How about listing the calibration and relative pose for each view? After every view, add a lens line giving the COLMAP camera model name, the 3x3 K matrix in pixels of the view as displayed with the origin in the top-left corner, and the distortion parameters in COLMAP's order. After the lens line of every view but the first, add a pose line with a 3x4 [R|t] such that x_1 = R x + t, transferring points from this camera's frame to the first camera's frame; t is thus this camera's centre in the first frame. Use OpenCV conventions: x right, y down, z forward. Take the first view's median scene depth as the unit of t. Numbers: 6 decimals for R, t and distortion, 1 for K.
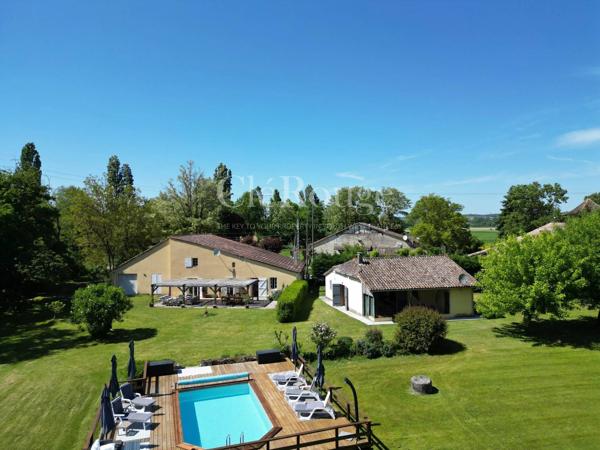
lens RADIAL K [[411.0, 0, 300.0], [0, 411.0, 225.0], [0, 0, 1]] dist [0.078871, -0.100286]
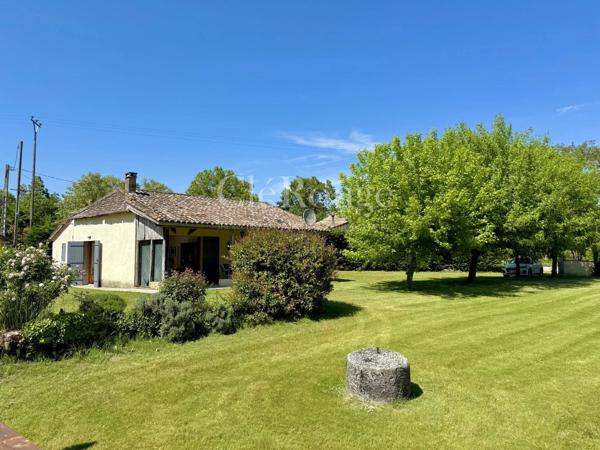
lens RADIAL K [[411.0, 0, 300.0], [0, 411.0, 225.0], [0, 0, 1]] dist [0.078871, -0.100286]
pose [[0.835645, 0.056985, 0.546306, 0.054939], [-0.014911, 0.996591, -0.081145, 0.247102], [-0.549067, 0.059662, 0.833646, 0.635298]]
